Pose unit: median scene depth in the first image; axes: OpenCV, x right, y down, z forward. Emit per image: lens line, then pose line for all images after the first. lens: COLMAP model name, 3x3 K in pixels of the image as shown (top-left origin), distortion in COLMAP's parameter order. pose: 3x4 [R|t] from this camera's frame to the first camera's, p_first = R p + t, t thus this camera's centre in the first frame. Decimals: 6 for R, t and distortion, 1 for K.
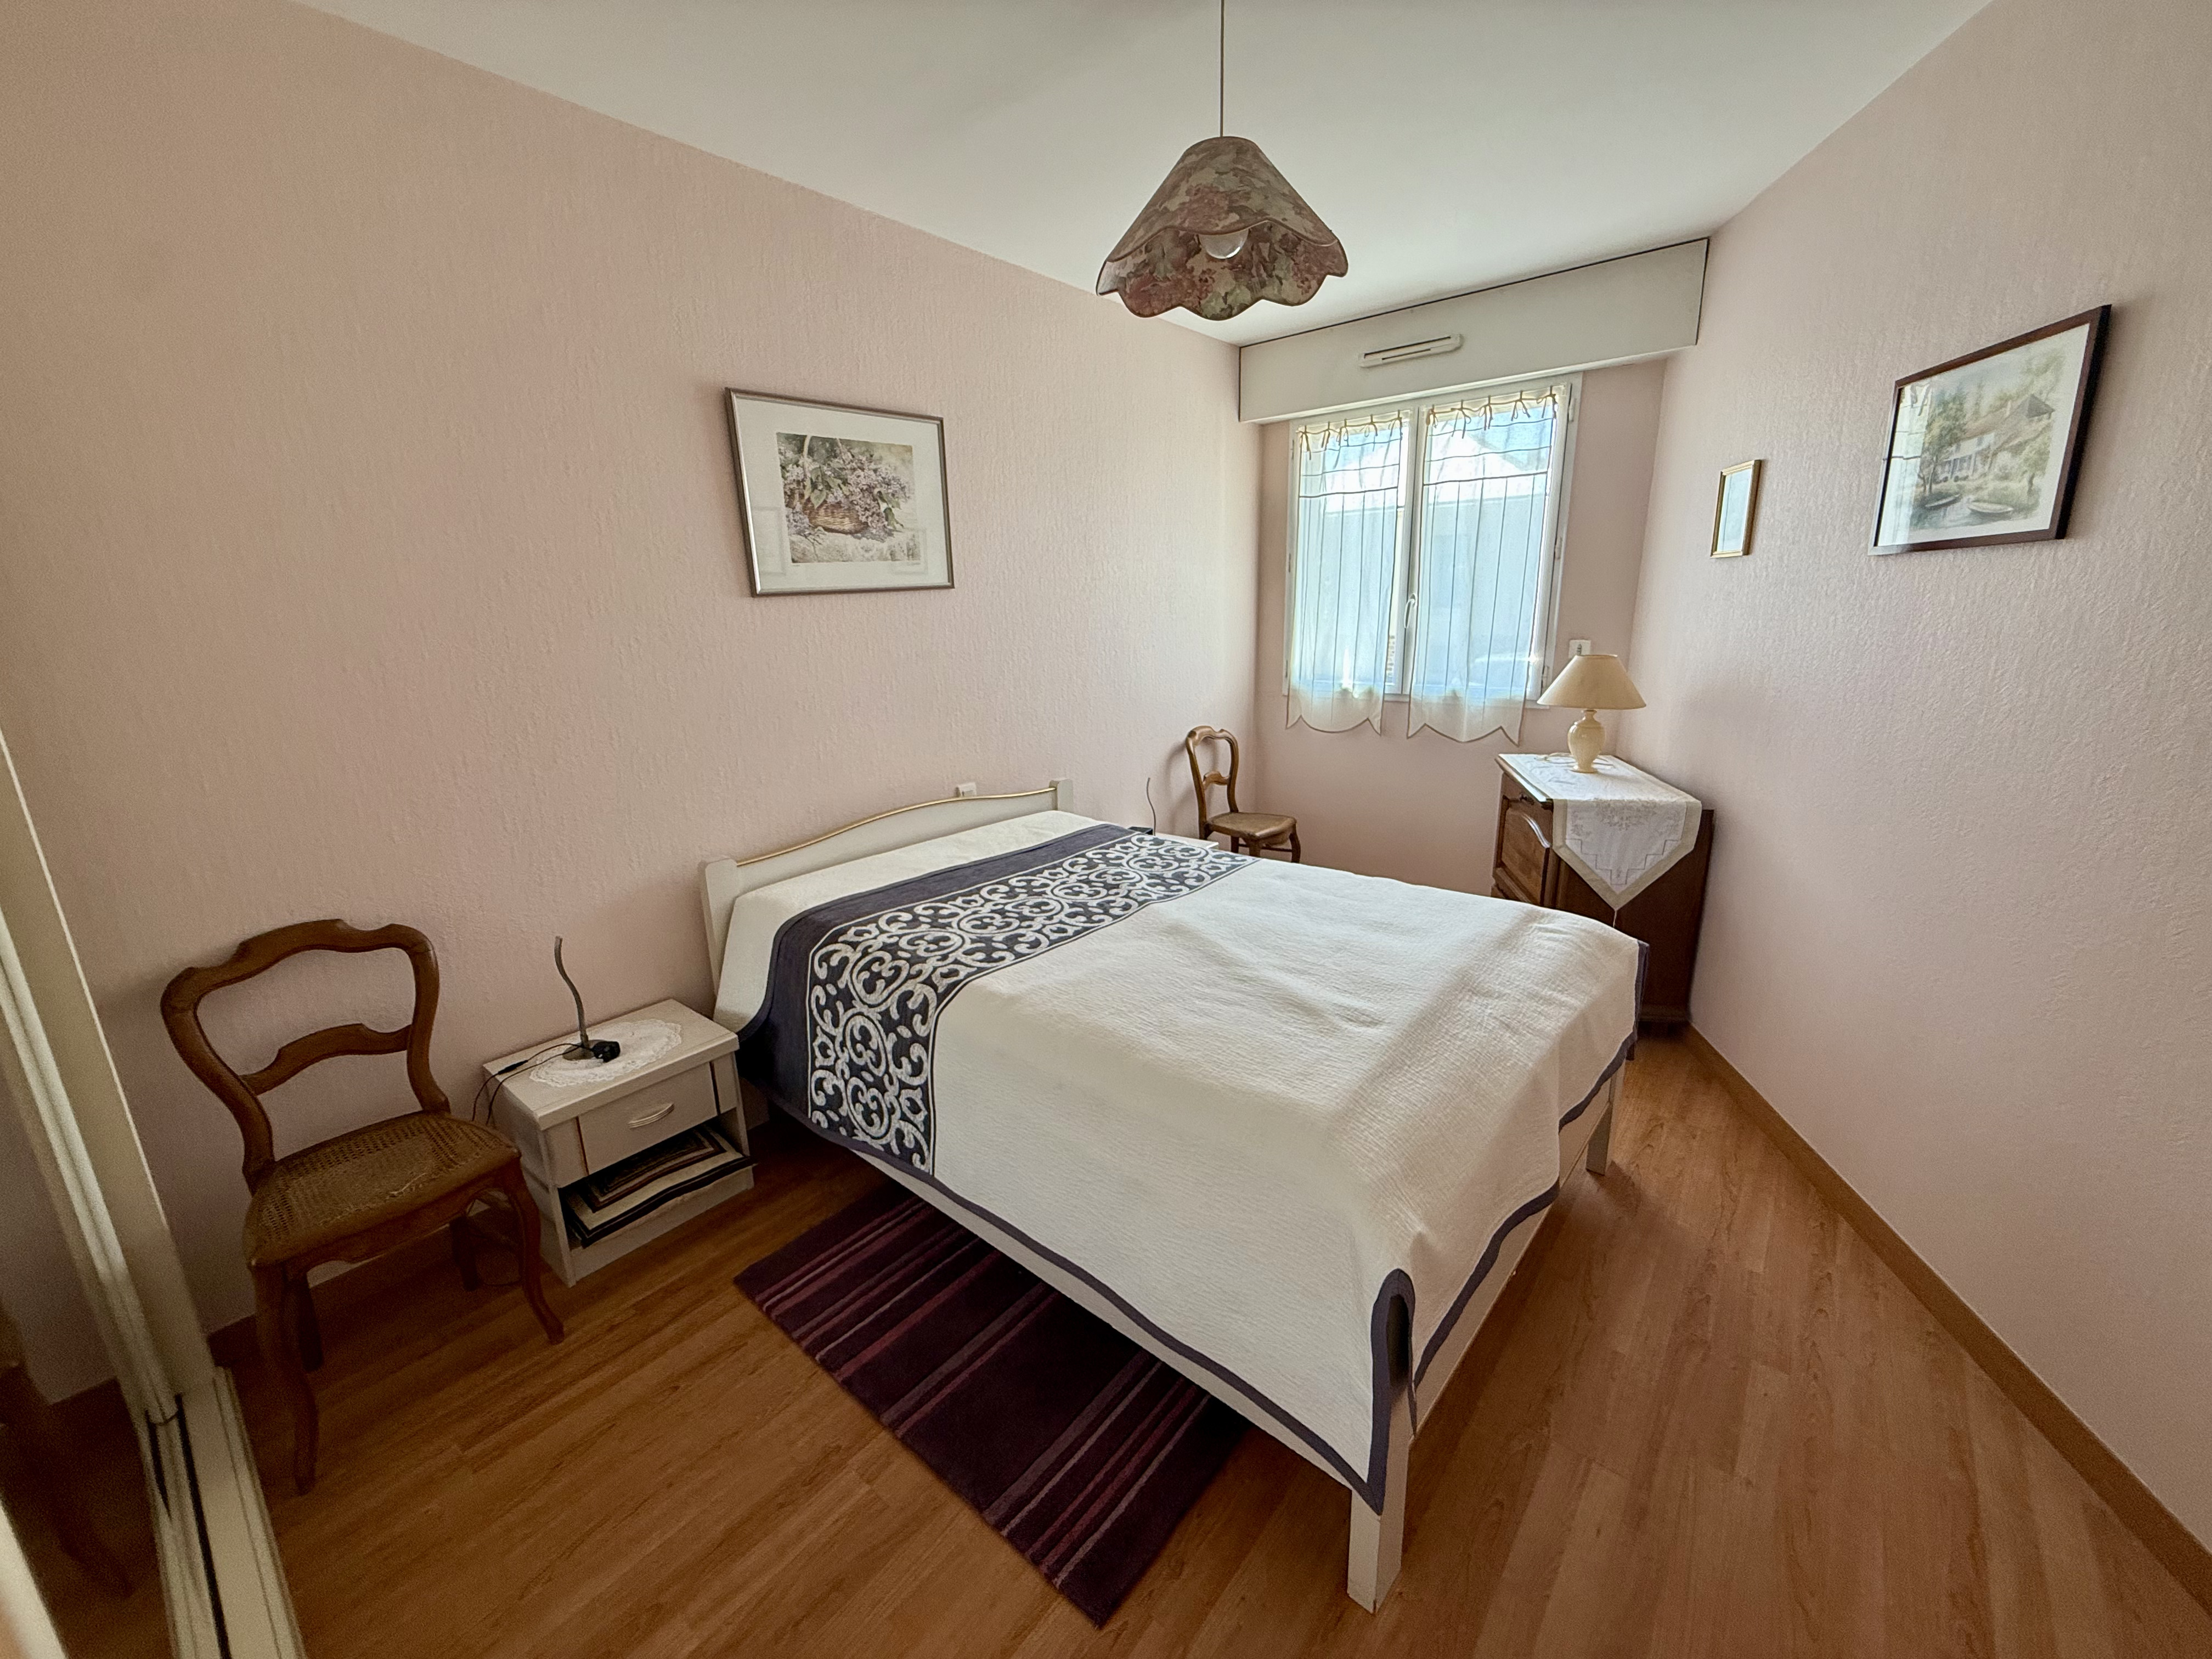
lens RADIAL K [[877.1, 0, 1095.8], [0, 877.1, 825.9], [0, 0, 1]] dist [-0.000858, 0.000125]
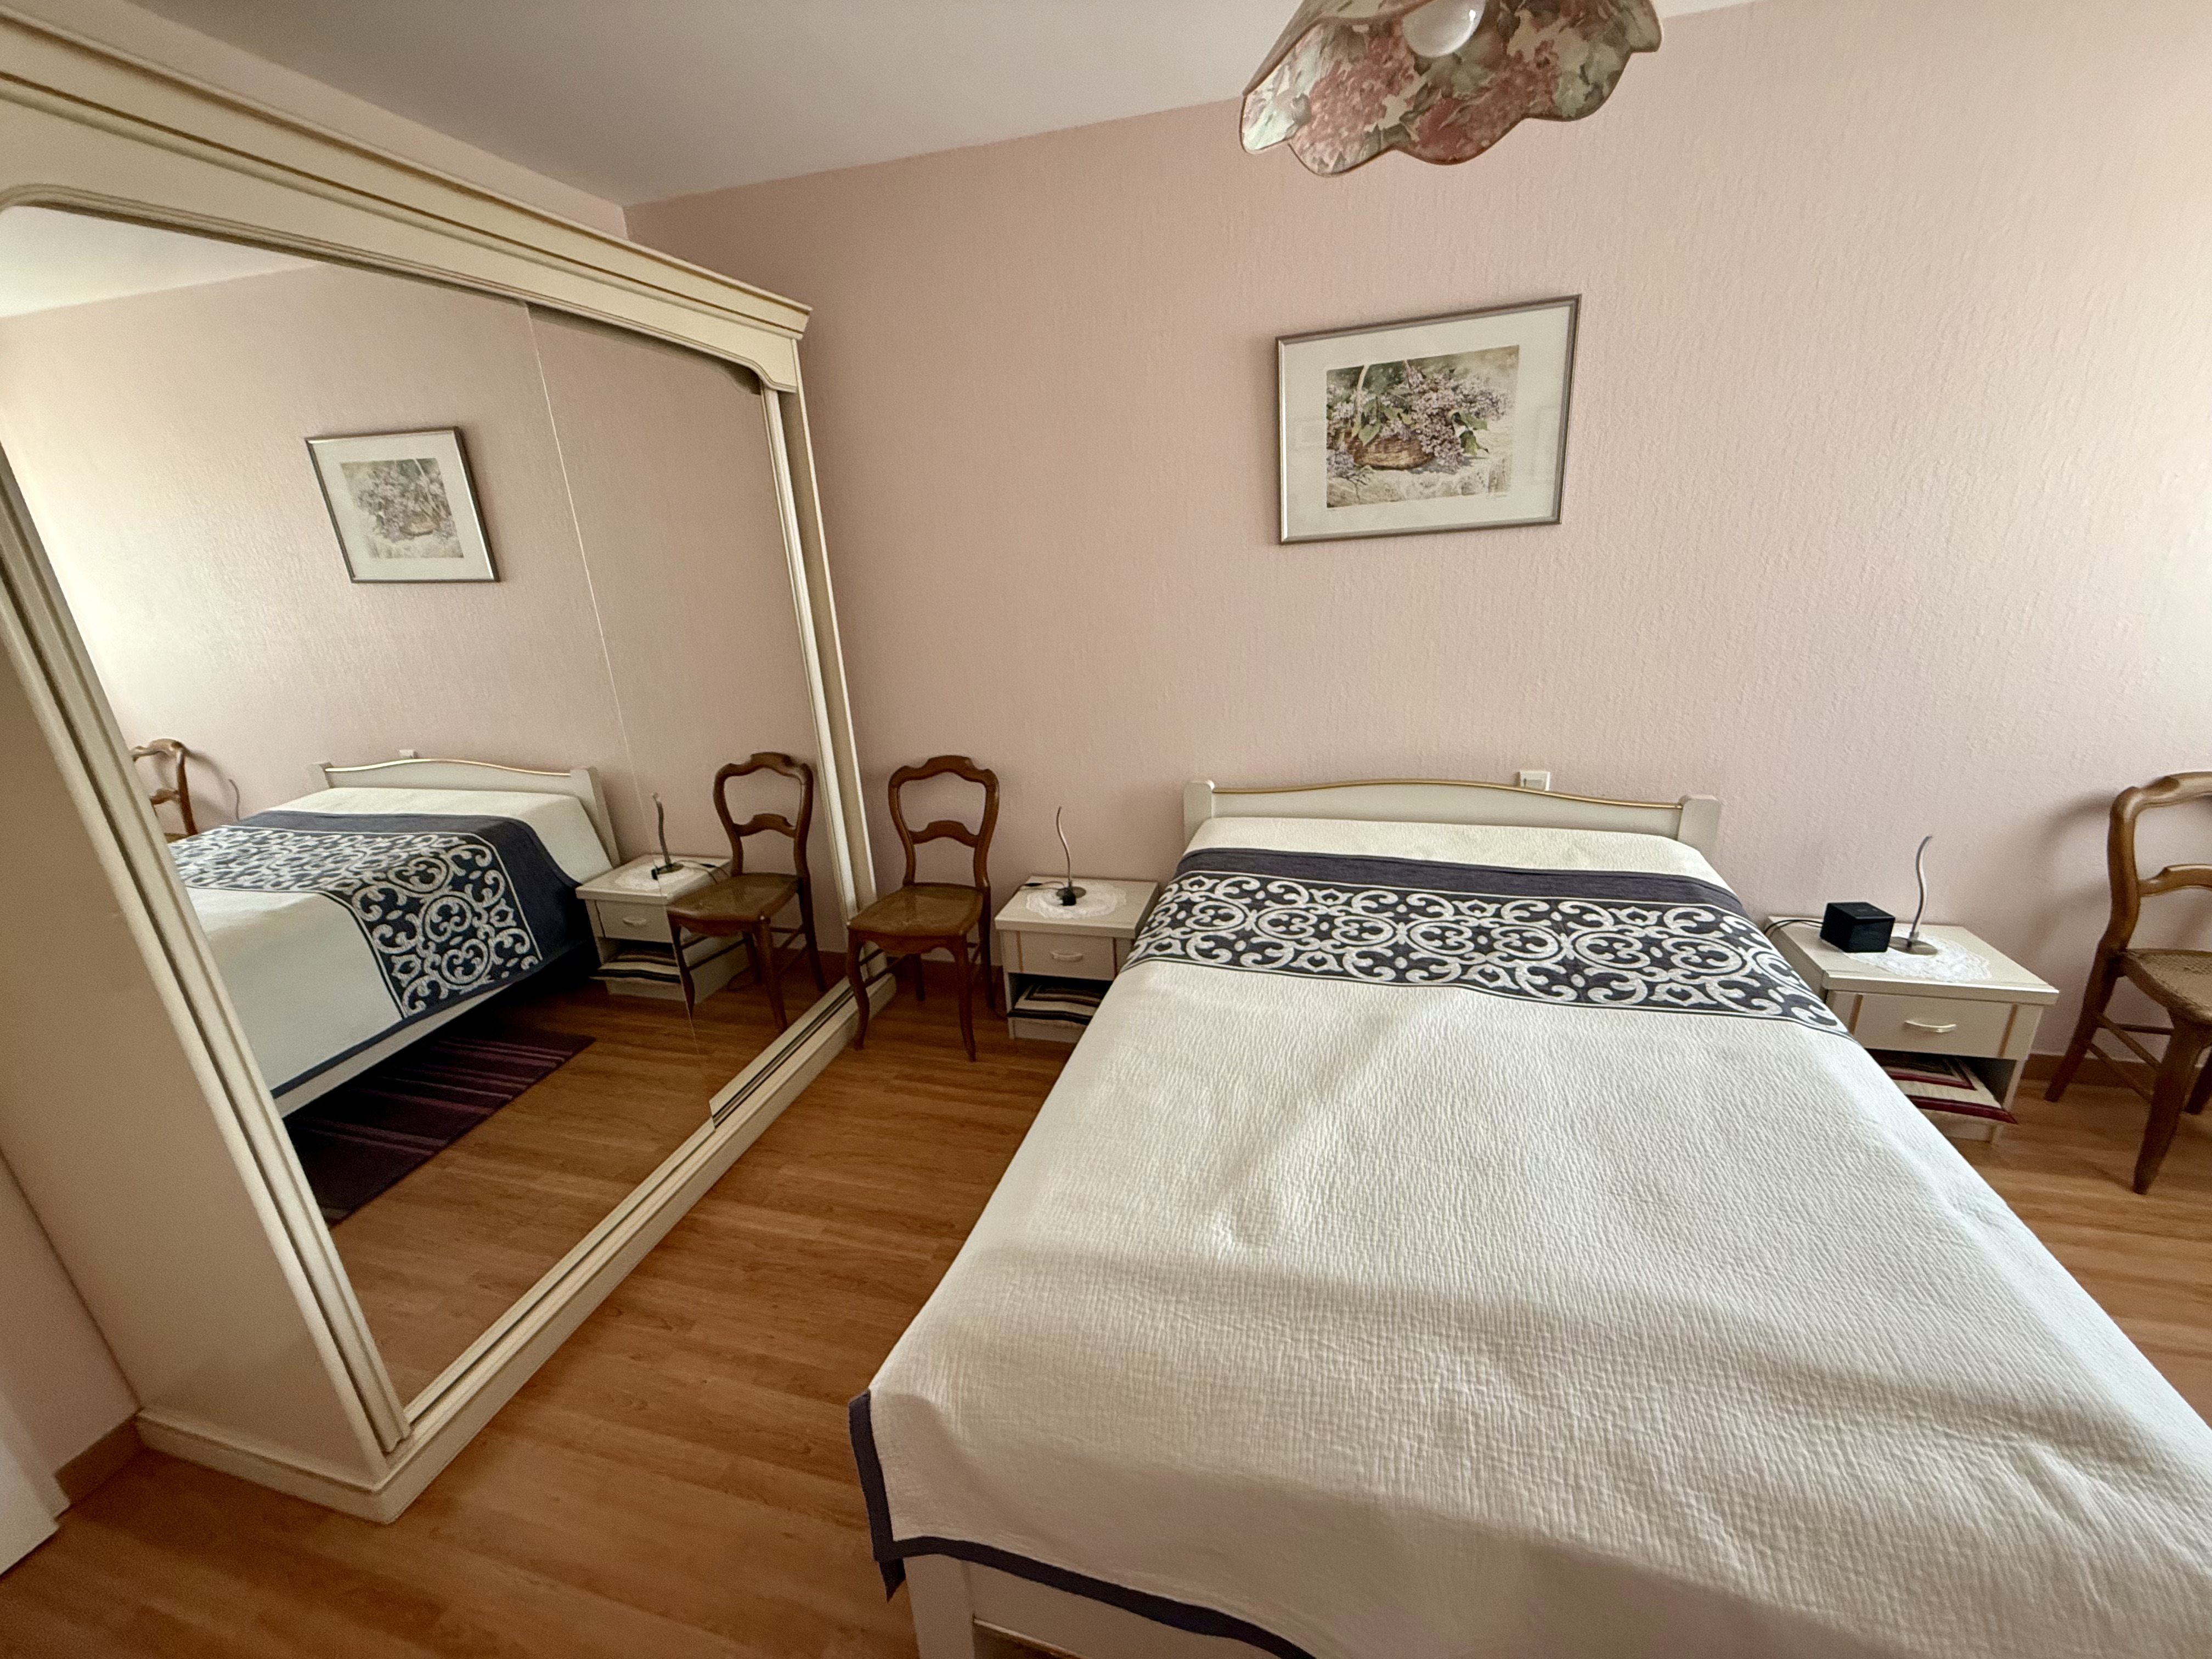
lens RADIAL K [[877.1, 0, 1095.8], [0, 877.1, 825.9], [0, 0, 1]] dist [-0.000858, 0.000125]
pose [[0.427153, 0.295900, -0.854391, 0.492619], [-0.181580, 0.953757, 0.239532, -0.153338], [0.885759, 0.052824, 0.461130, 0.350231]]
